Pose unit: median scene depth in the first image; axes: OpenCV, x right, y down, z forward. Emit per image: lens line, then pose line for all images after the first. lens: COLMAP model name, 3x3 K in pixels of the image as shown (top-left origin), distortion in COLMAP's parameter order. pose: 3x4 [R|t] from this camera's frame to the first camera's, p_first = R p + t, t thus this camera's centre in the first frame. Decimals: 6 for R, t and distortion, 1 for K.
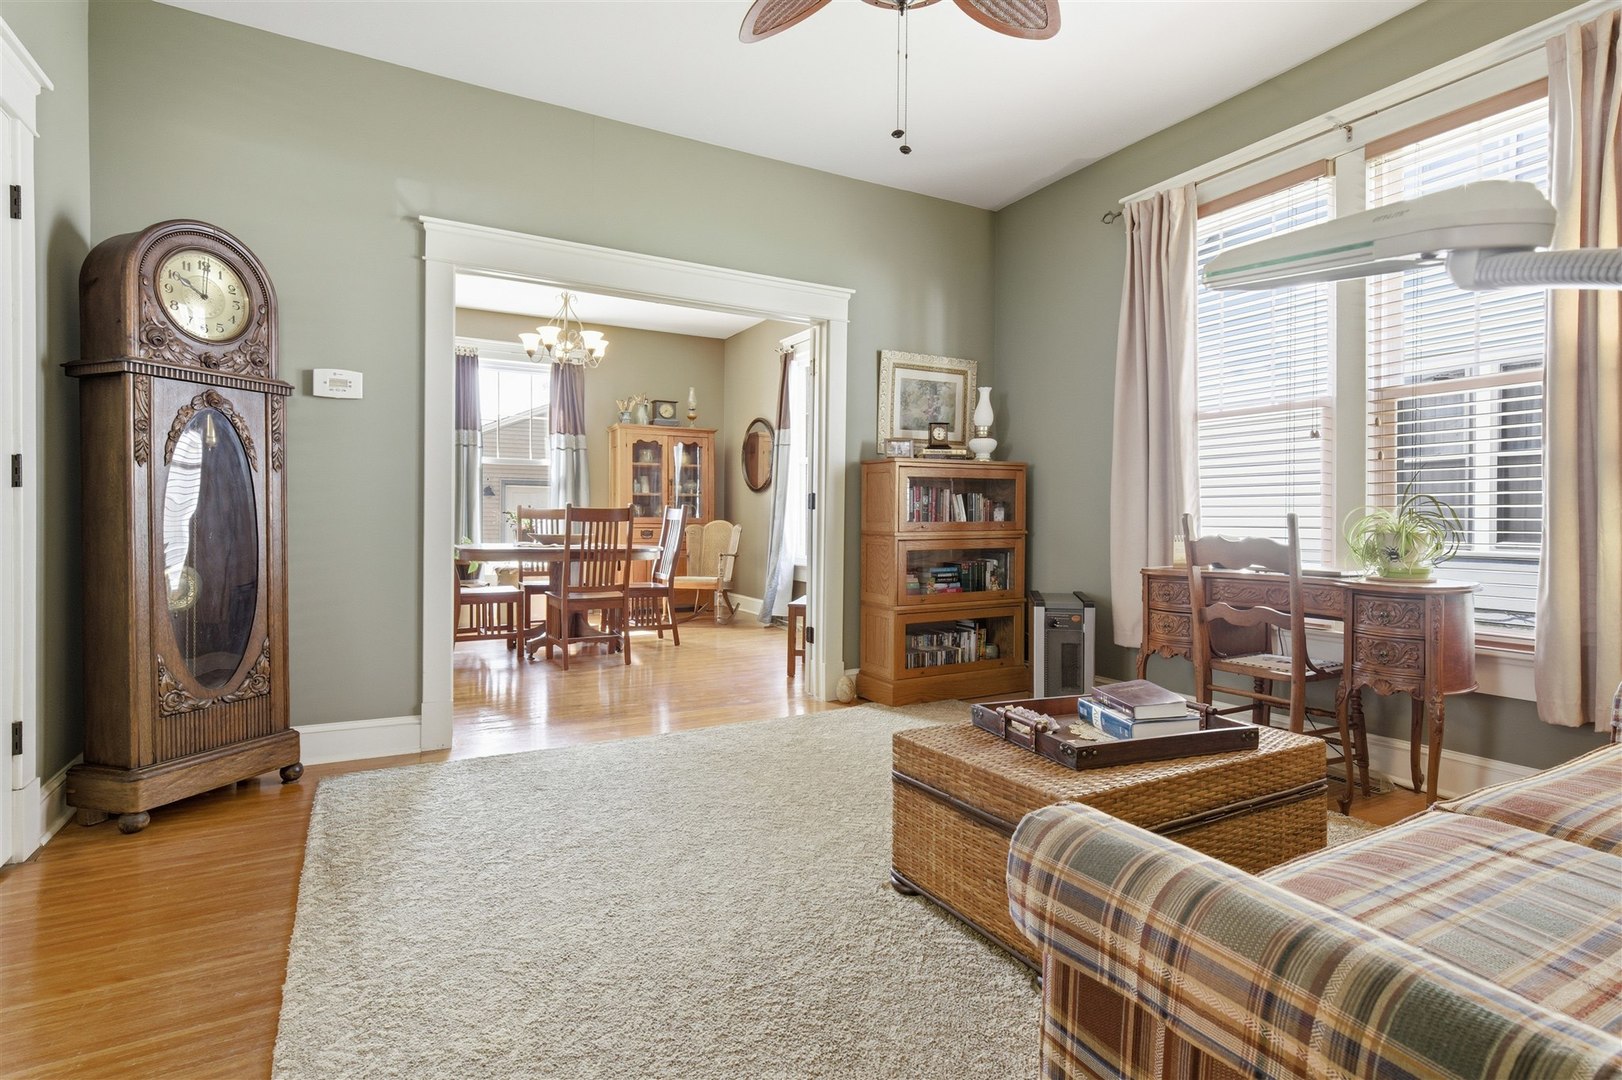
lens RADIAL K [[807.5, 0, 812.0], [0, 807.5, 513.5], [0, 0, 1]] dist [-0.001266, 0.000609]
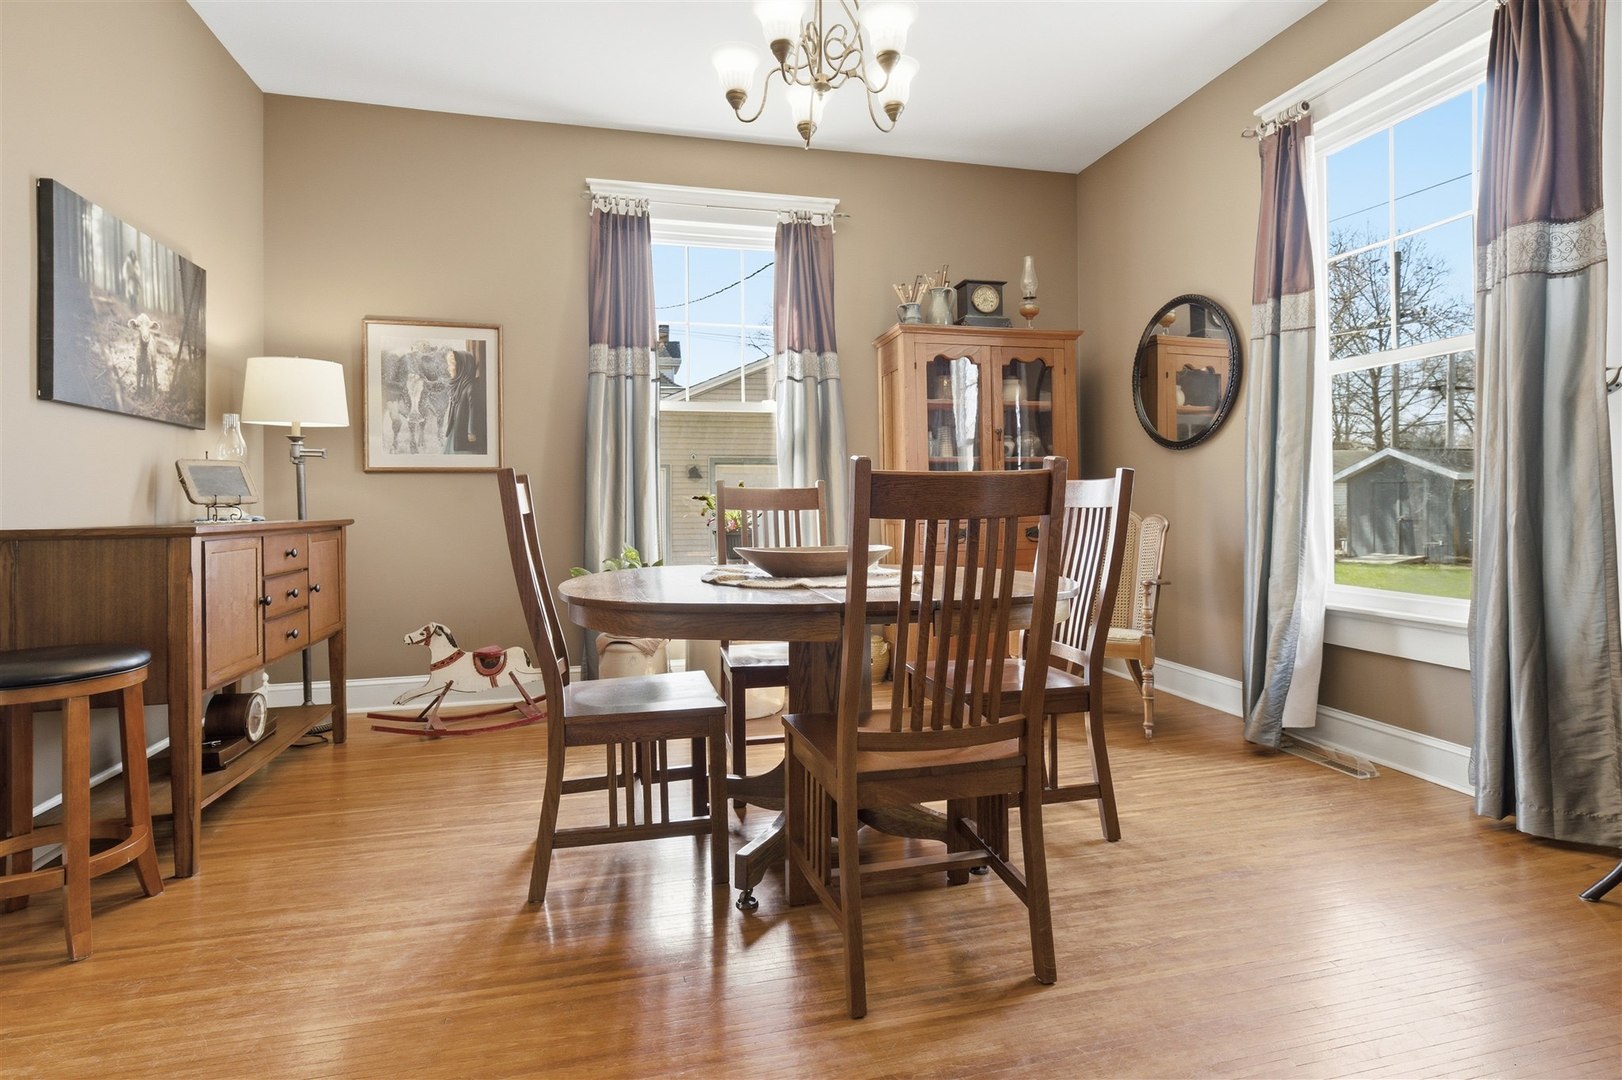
lens RADIAL K [[831.4, 0, 814.6], [0, 831.4, 503.2], [0, 0, 1]] dist [-0.001505, -0.000379]
pose [[0.967217, -0.014588, -0.253534, -0.158696], [0.015713, 0.999874, 0.002415, 0.002223], [0.253466, -0.006320, 0.967324, 0.464471]]
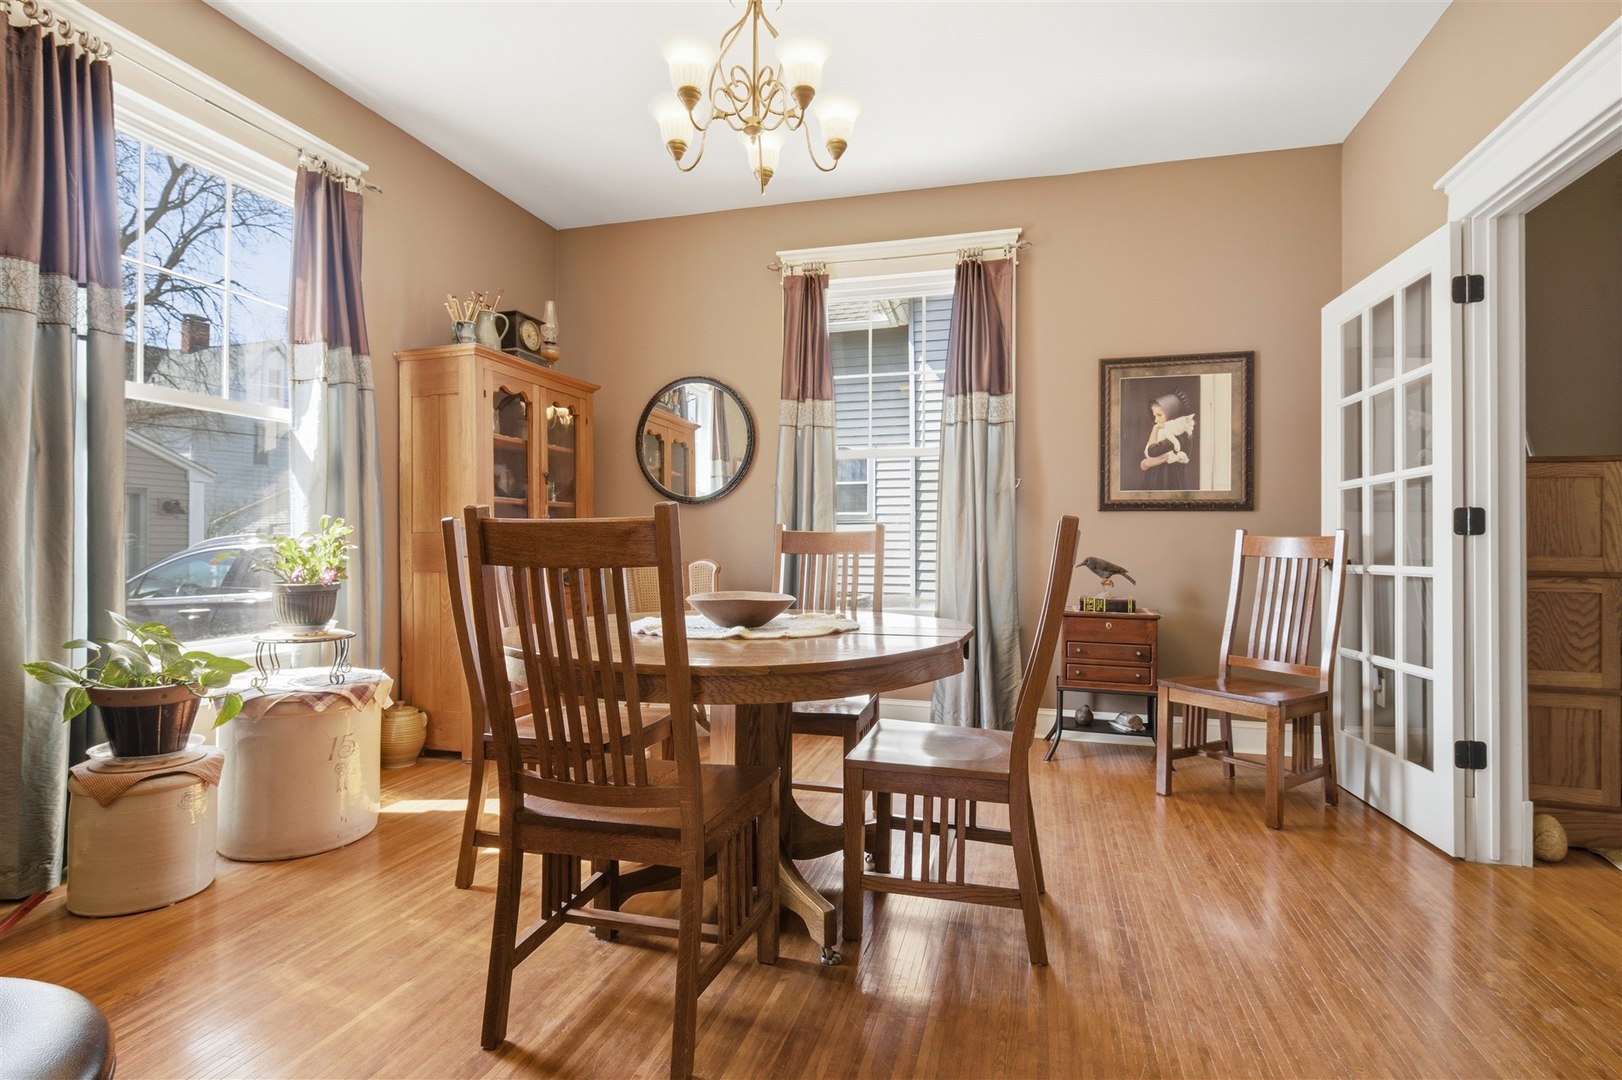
lens RADIAL K [[811.4, 0, 811.0], [0, 811.4, 540.0], [0, 0, 1]] dist [0.000076, -0.000060]
pose [[0.701343, -0.002980, 0.712818, -0.436341], [-0.001940, 0.999980, 0.006090, -0.003244], [-0.712822, -0.005654, 0.701322, 0.539375]]
